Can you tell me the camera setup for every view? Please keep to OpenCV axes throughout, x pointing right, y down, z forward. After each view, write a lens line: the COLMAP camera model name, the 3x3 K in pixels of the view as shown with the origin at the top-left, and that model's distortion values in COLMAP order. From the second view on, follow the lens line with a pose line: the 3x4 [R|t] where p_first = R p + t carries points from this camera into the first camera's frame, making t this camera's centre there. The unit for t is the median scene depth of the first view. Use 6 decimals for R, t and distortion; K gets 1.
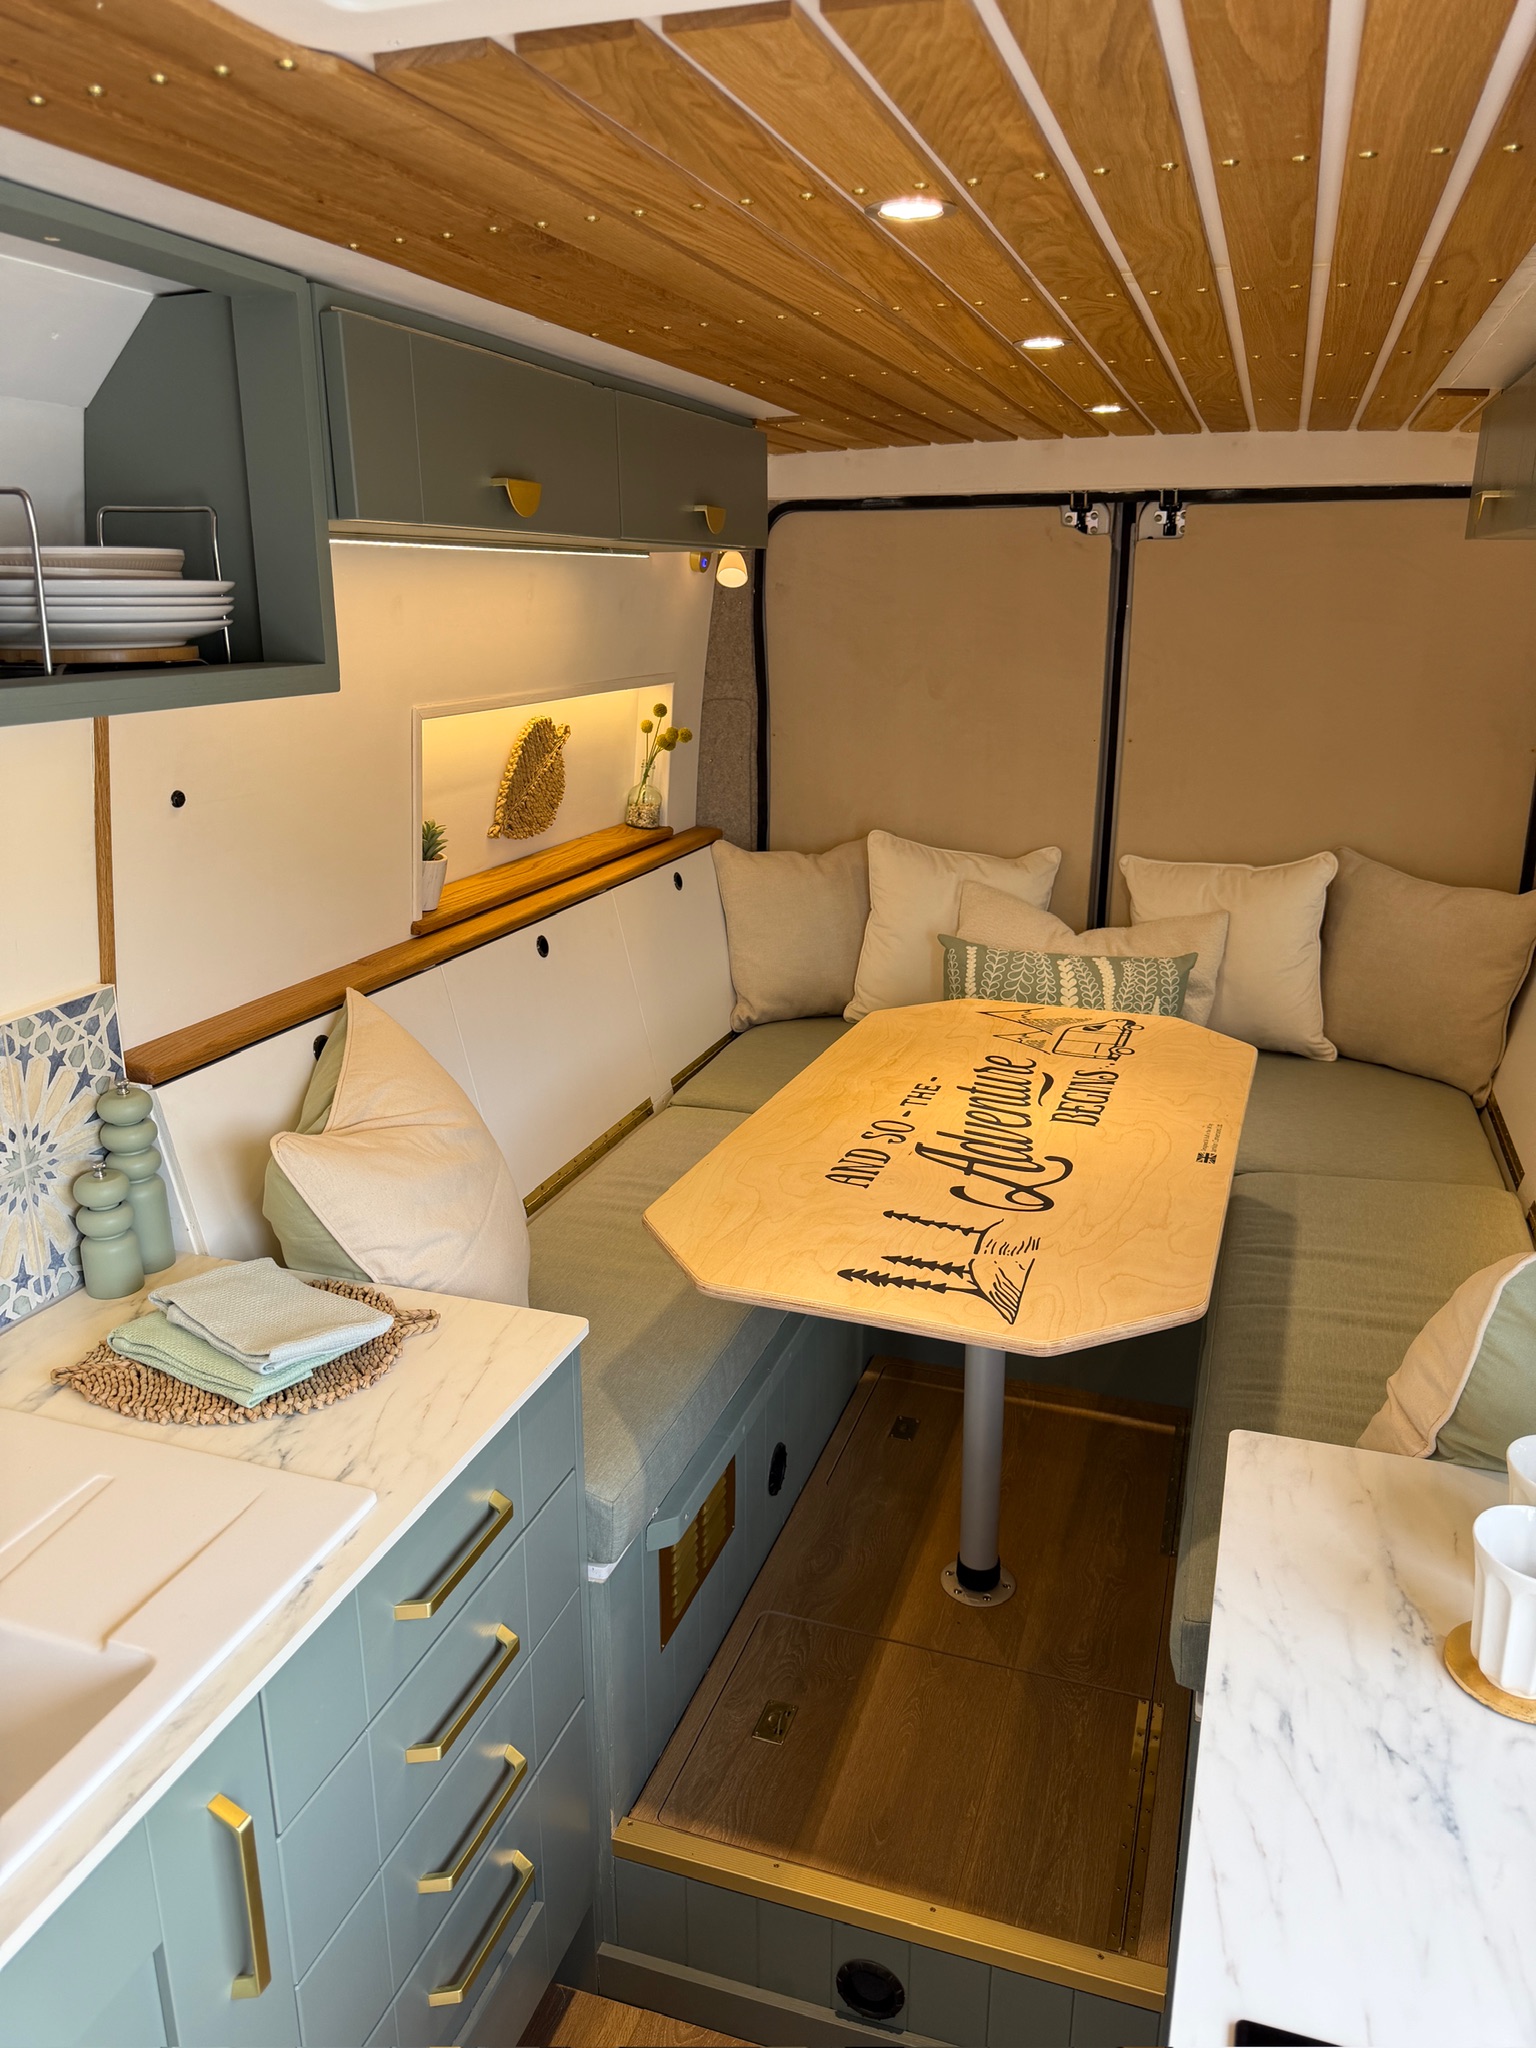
lens RADIAL K [[1445.5, 0, 767.3], [0, 1445.5, 1033.7], [0, 0, 1]] dist [0.073231, -0.091431]
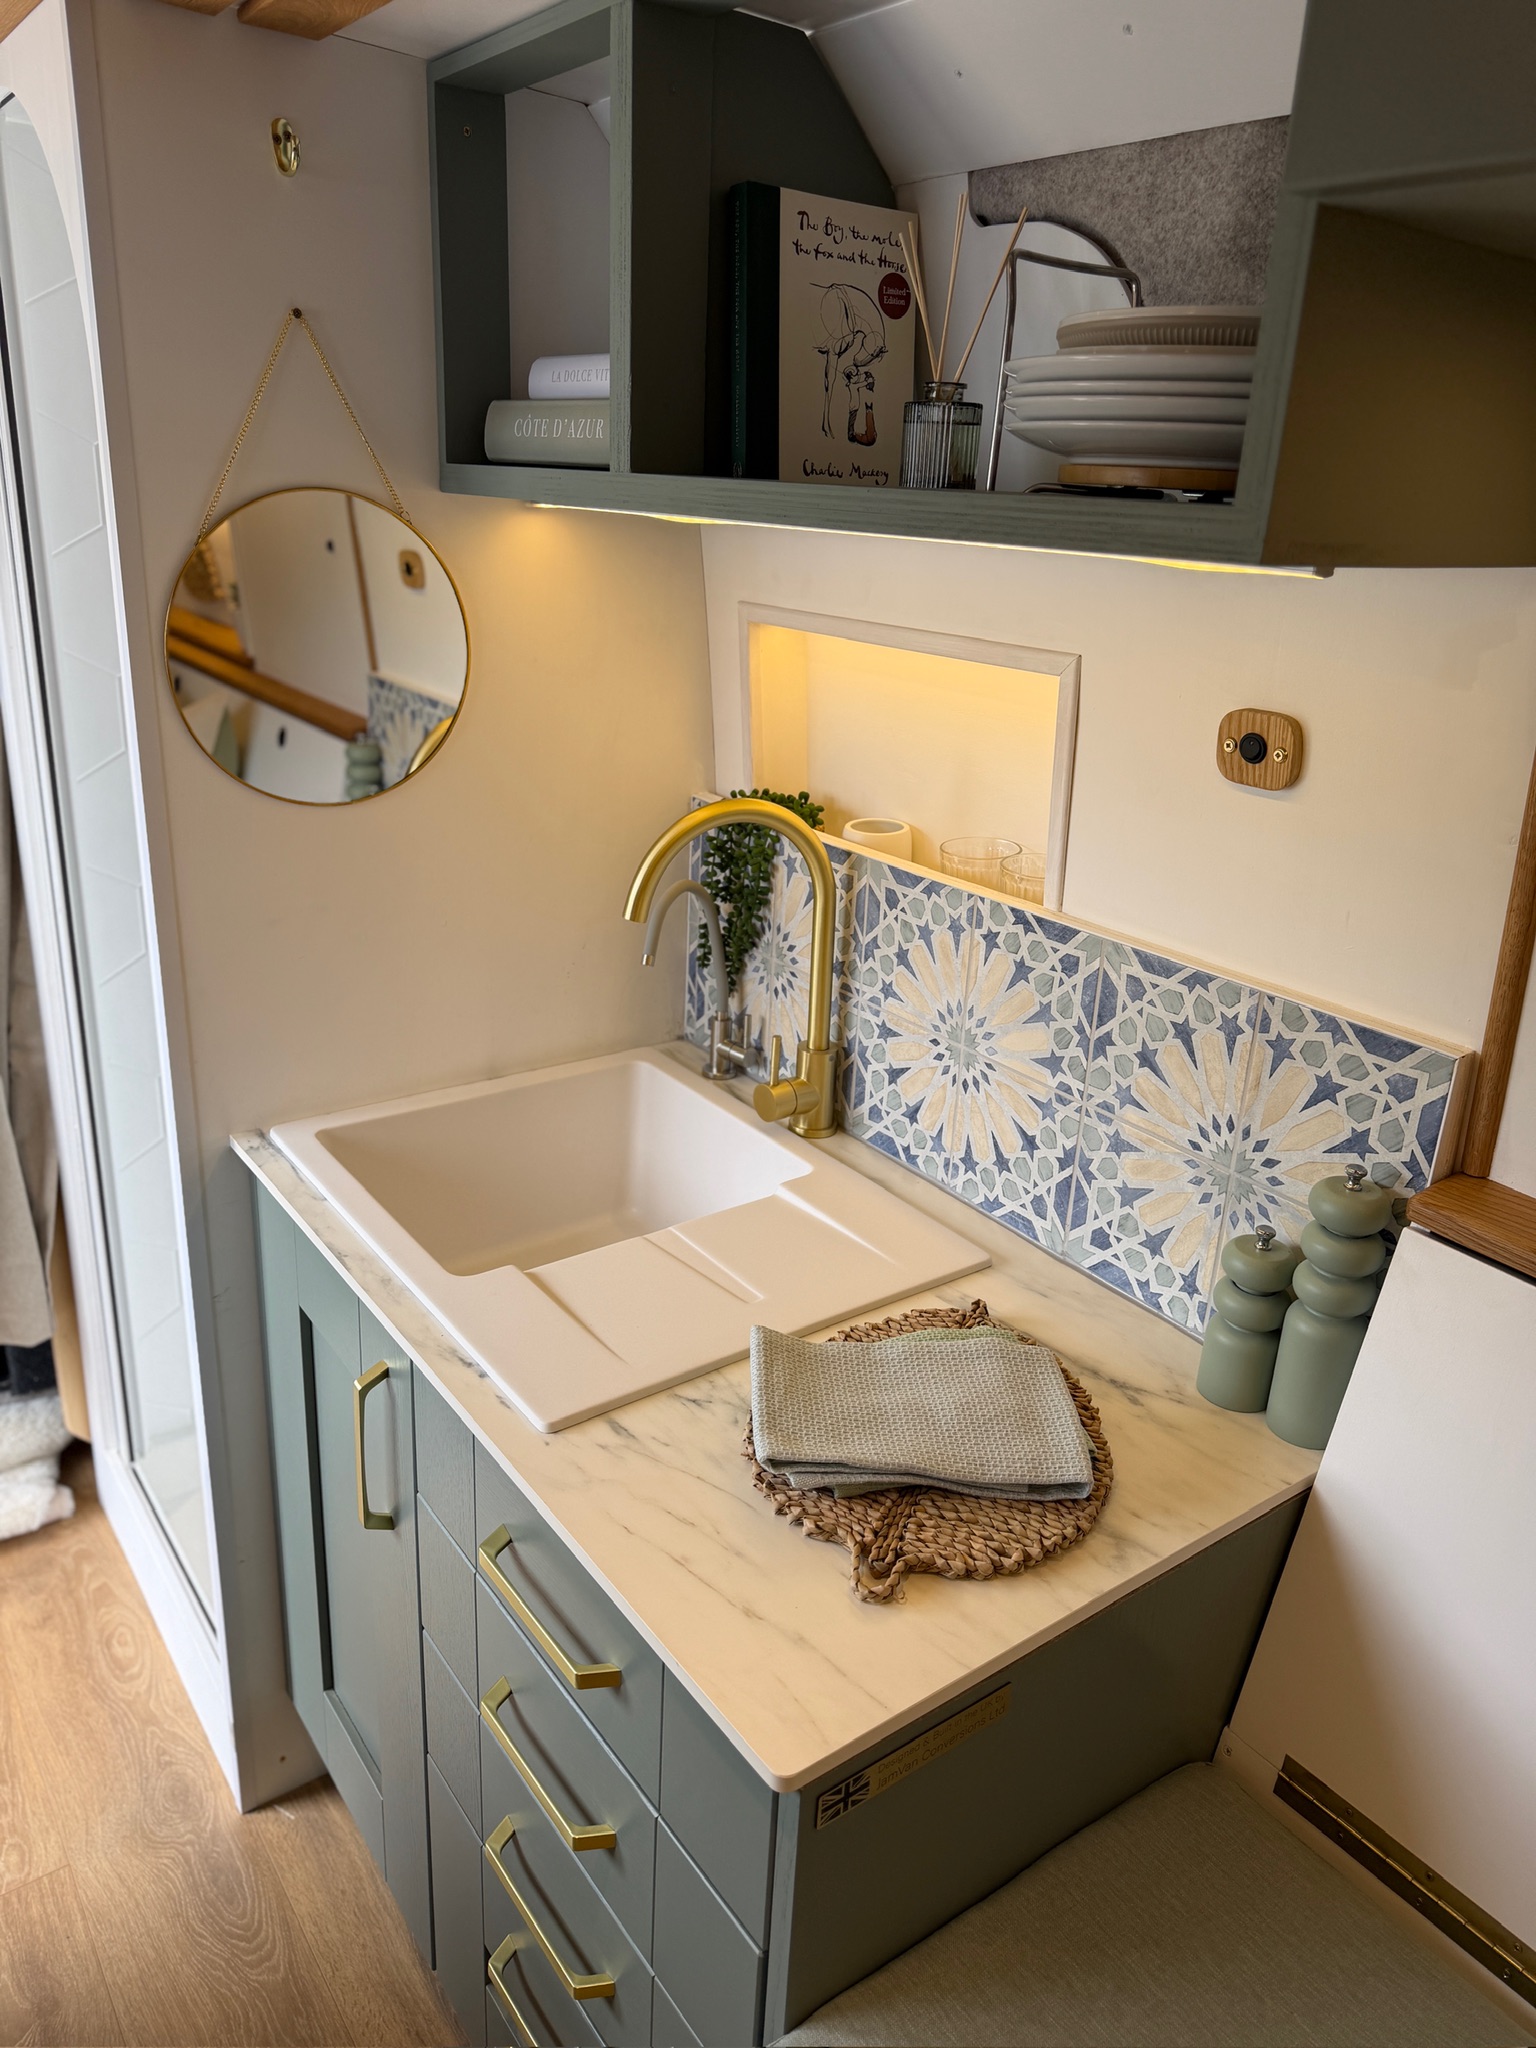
lens RADIAL K [[1445.5, 0, 751.0], [0, 1445.5, 992.7], [0, 0, 1]] dist [0.073231, -0.091431]
pose [[-0.590491, 0.249283, -0.767579, 0.163791], [-0.271354, 0.834399, 0.479734, -0.221038], [0.760057, 0.491564, -0.425062, 0.827916]]
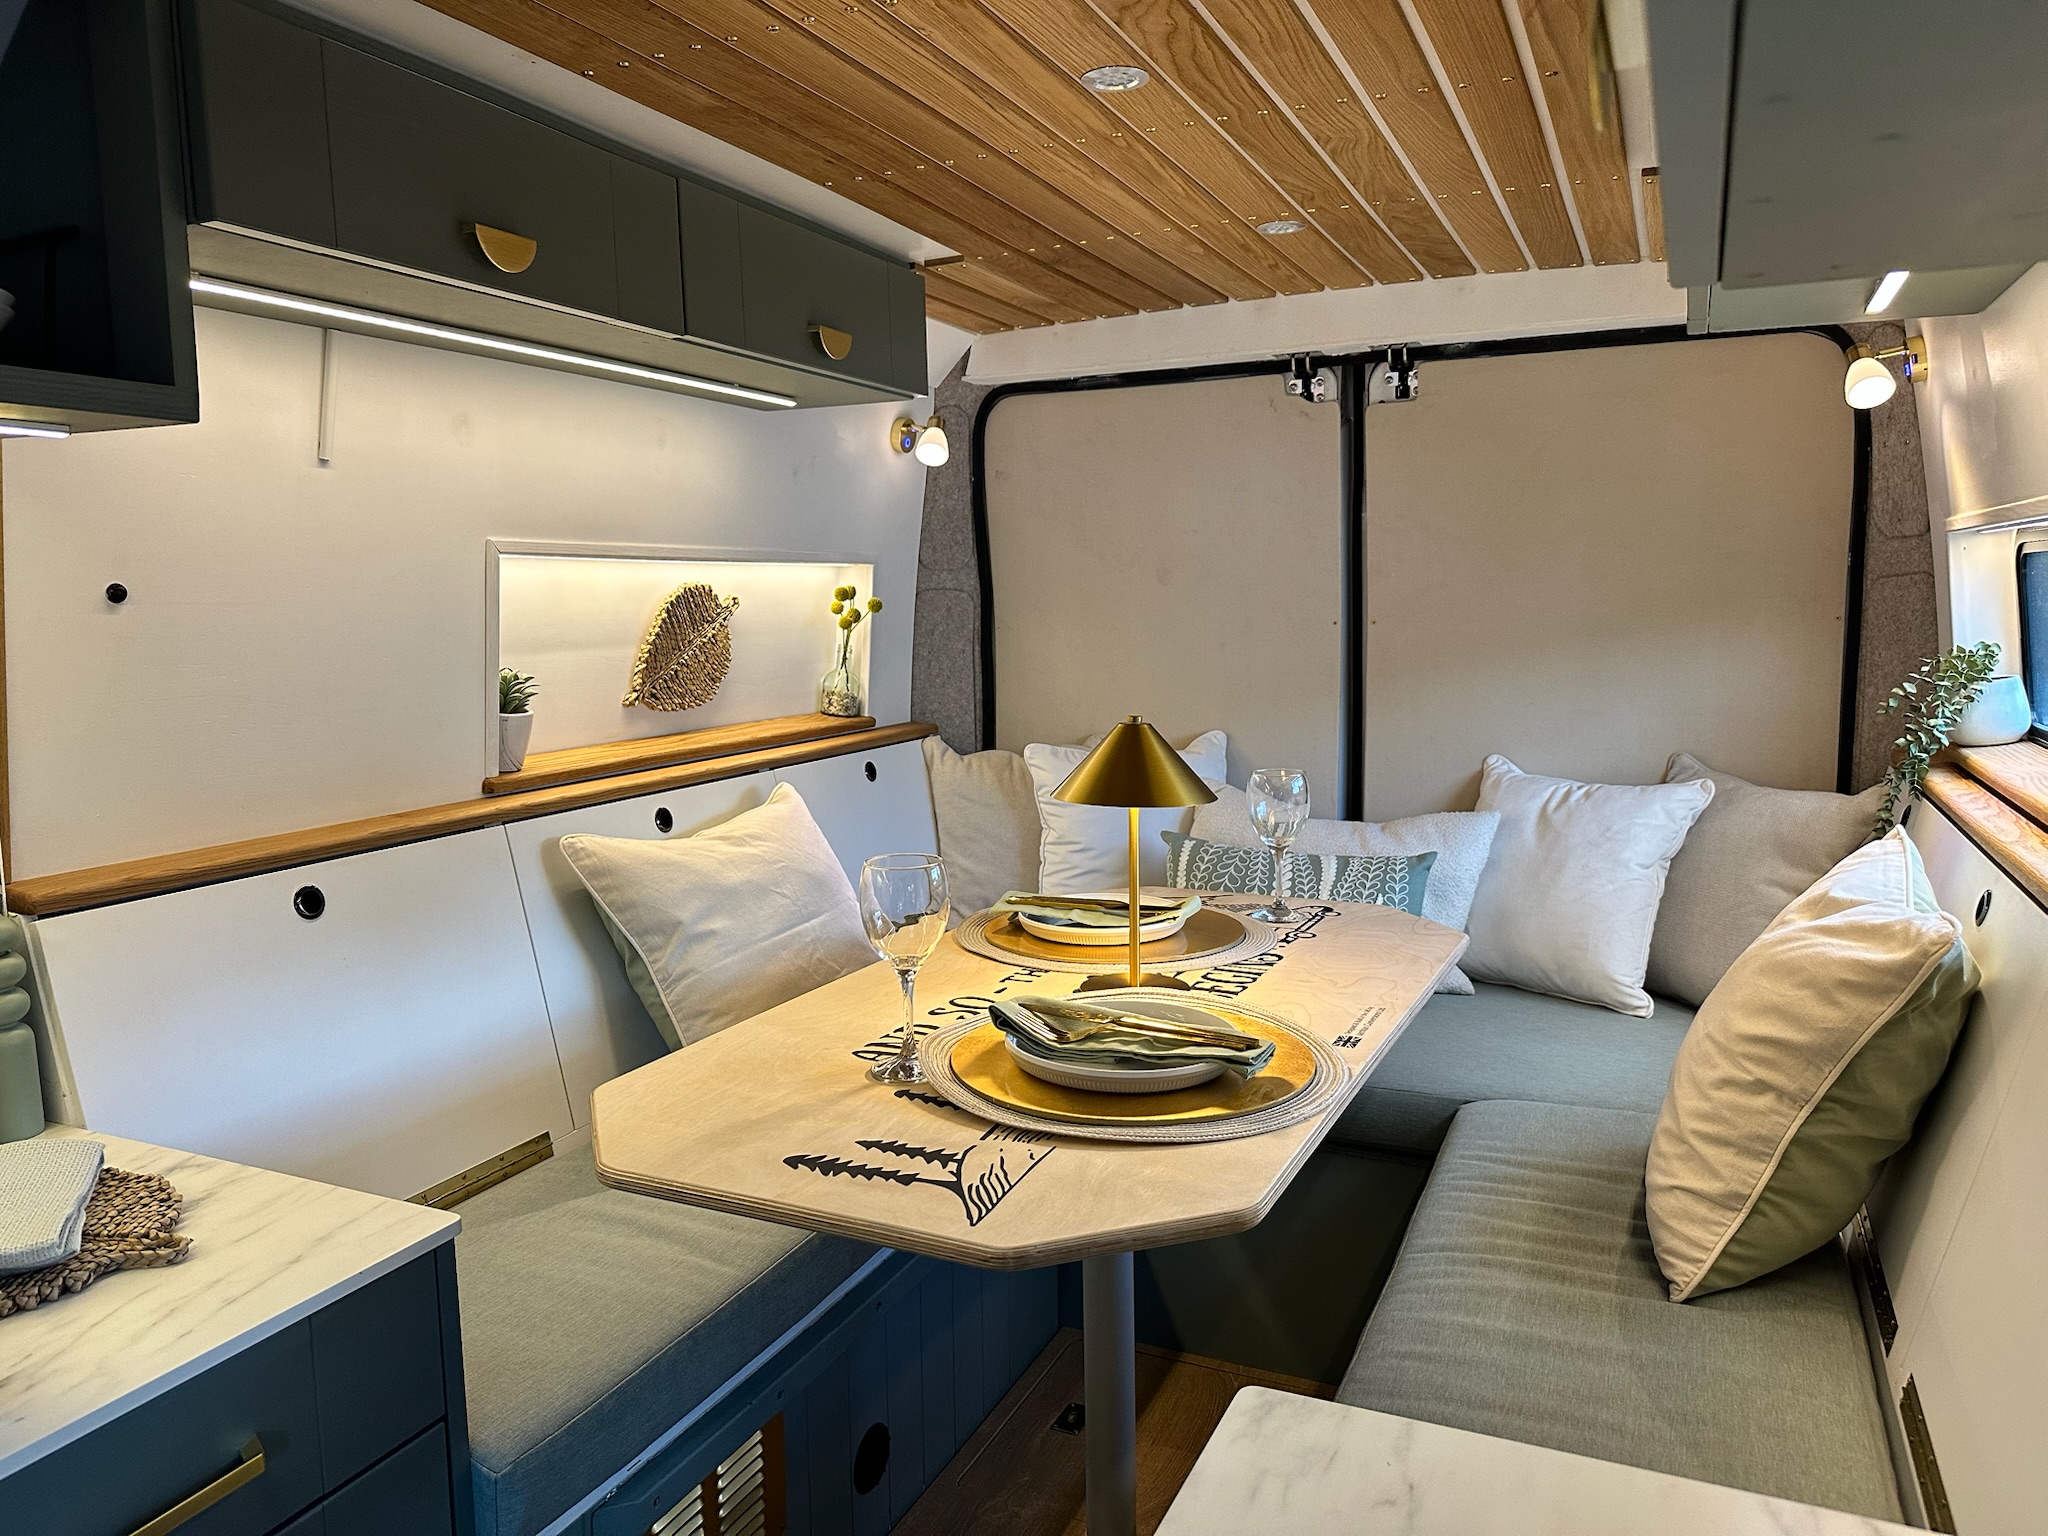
lens RADIAL K [[1438.7, 0, 1013.6], [0, 1438.7, 774.0], [0, 0, 1]] dist [0.073928, -0.103037]
pose [[0.994621, 0.000742, -0.103578, 0.186869], [-0.018183, 0.985697, -0.167544, 0.070273], [0.101972, 0.168526, 0.980409, 0.183728]]
